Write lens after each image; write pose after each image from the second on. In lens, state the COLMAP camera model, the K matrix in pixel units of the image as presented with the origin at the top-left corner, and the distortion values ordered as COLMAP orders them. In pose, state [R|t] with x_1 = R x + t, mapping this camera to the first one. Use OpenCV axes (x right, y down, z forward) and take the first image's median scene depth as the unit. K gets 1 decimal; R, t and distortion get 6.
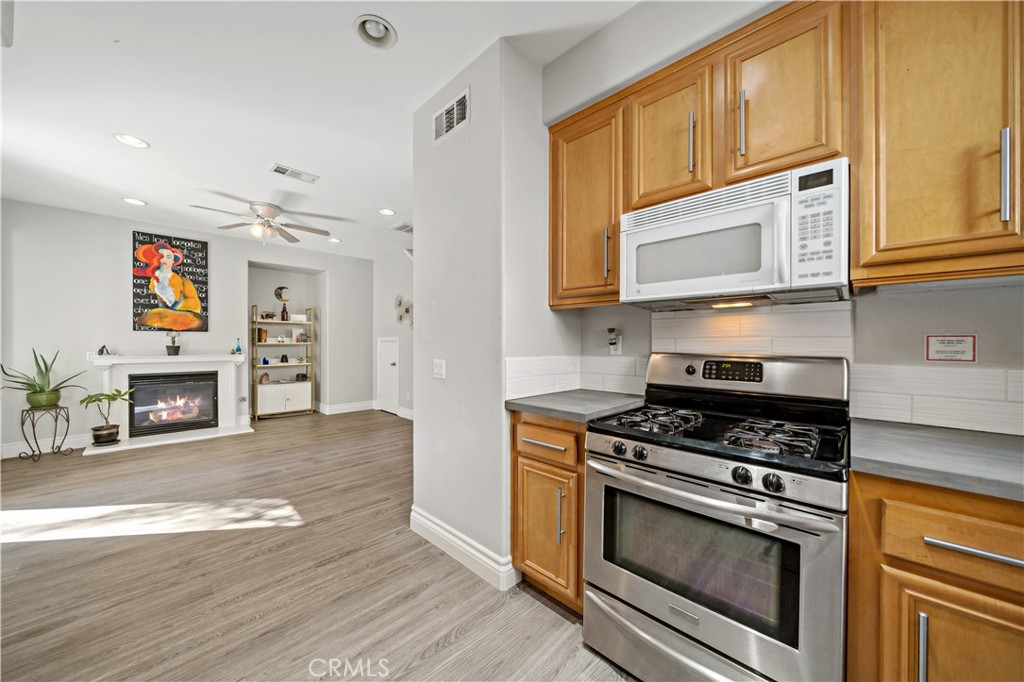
lens RADIAL K [[358.0, 0, 485.0], [0, 358.0, 348.3], [0, 0, 1]] dist [0.000199, 0.000116]
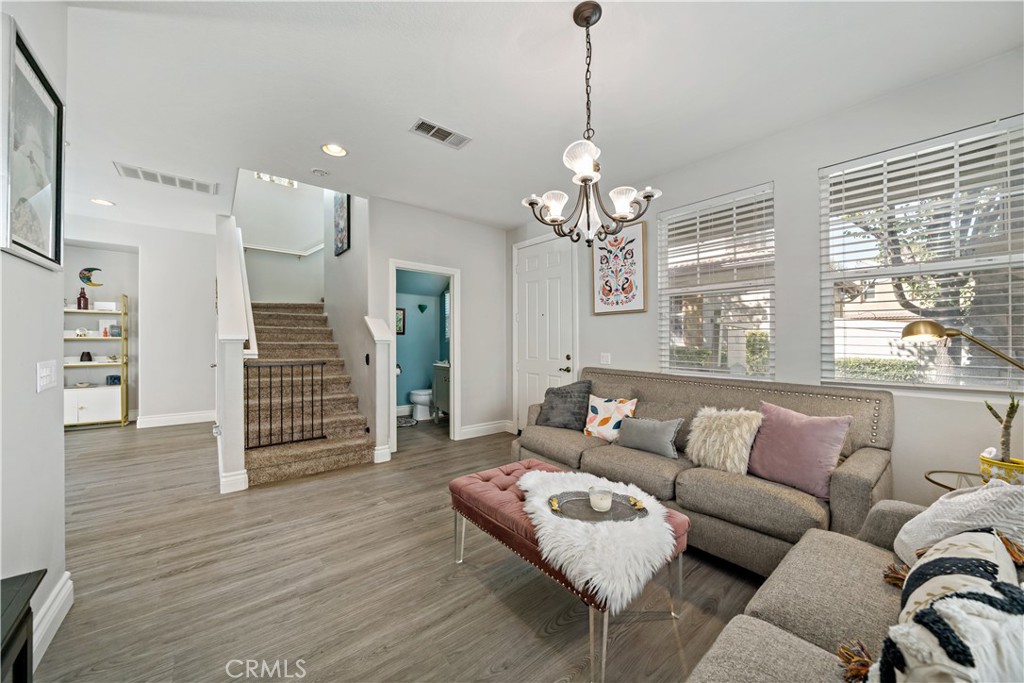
lens RADIAL K [[361.8, 0, 518.1], [0, 361.8, 348.3], [0, 0, 1]] dist [-0.001015, -0.000097]
pose [[0.998966, 0.010423, -0.044244, 0.523889], [-0.010347, 0.999945, 0.001948, -0.003017], [0.044262, -0.001488, 0.999019, 0.362413]]
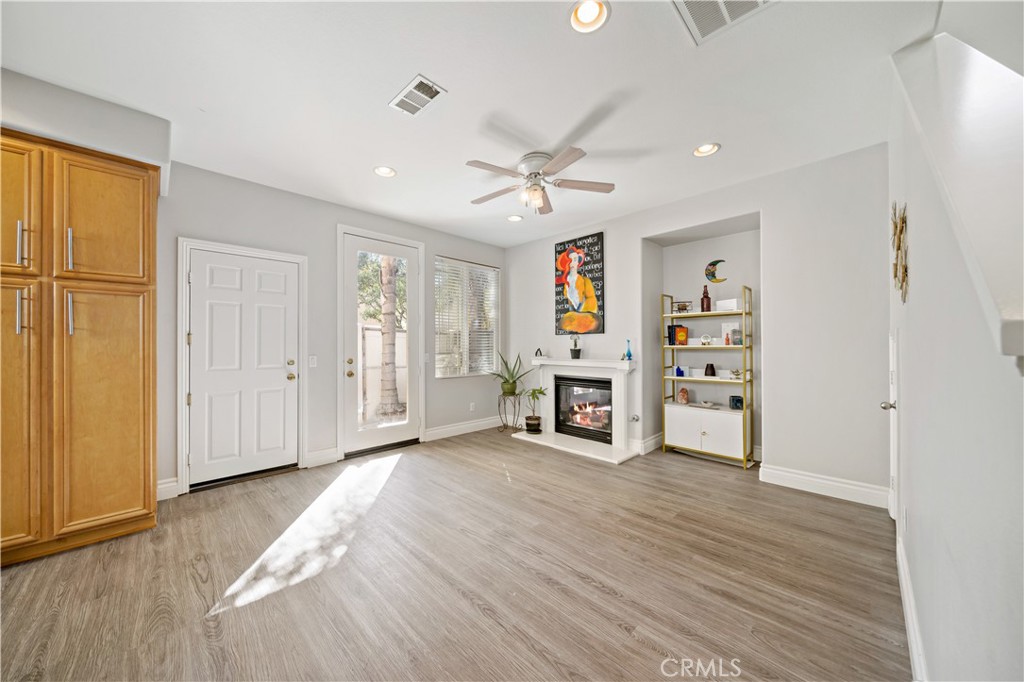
lens RADIAL K [[359.6, 0, 509.4], [0, 359.6, 343.4], [0, 0, 1]] dist [-0.001583, -0.000220]
pose [[0.034766, -0.006773, -0.999373, 0.107294], [-0.012346, 0.999898, -0.007206, -0.013436], [0.999319, 0.012589, 0.034679, 0.799480]]
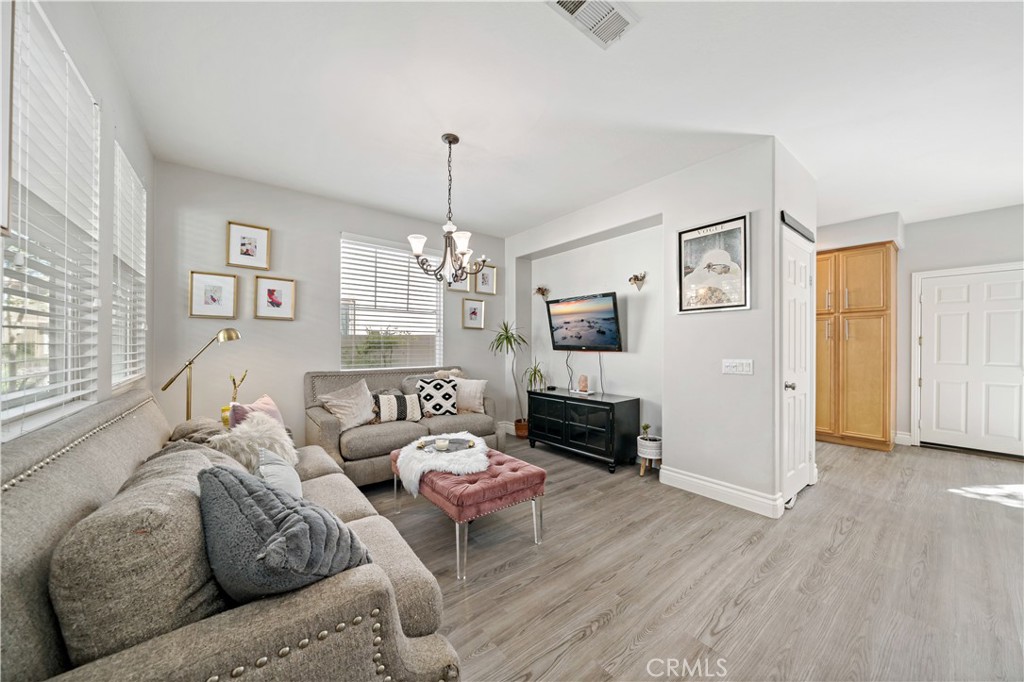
lens RADIAL K [[350.6, 0, 506.4], [0, 350.6, 345.6], [0, 0, 1]] dist [-0.000358, -0.003400]
pose [[-0.995901, -0.004559, 0.090331, 0.436278], [-0.002908, 0.999826, 0.018407, -0.020503], [-0.090399, 0.018069, -0.995742, 1.247494]]
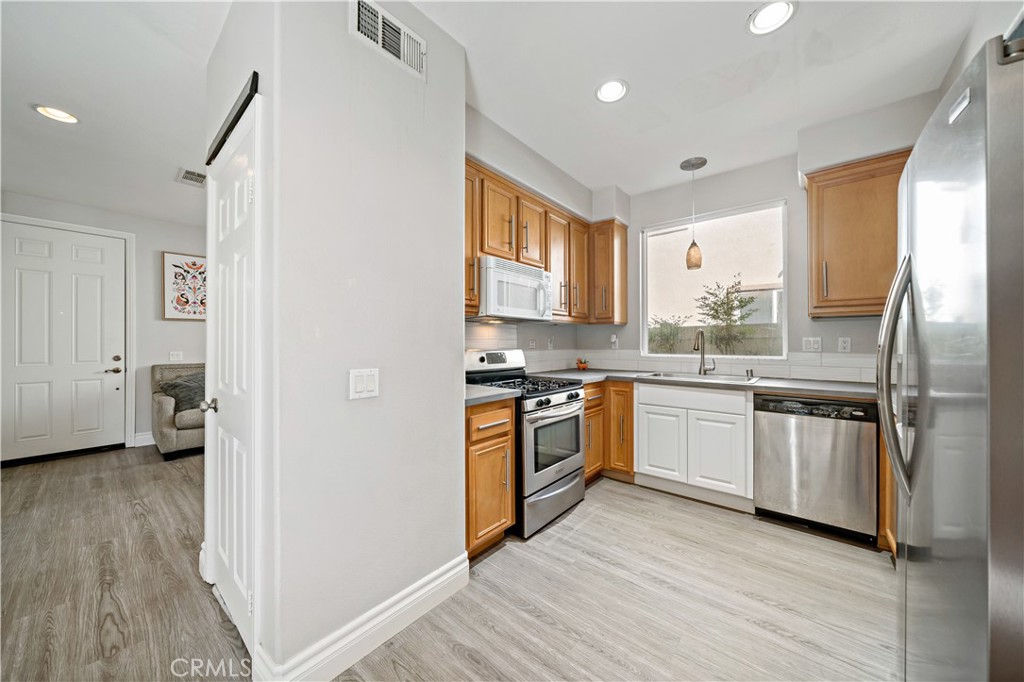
lens RADIAL K [[356.1, 0, 528.2], [0, 356.1, 343.2], [0, 0, 1]] dist [-0.002732, -0.000164]
pose [[-0.142571, -0.003376, 0.989779, -0.380849], [0.015467, 0.999864, 0.005638, -0.006889], [-0.989664, 0.016113, -0.142499, 0.369630]]
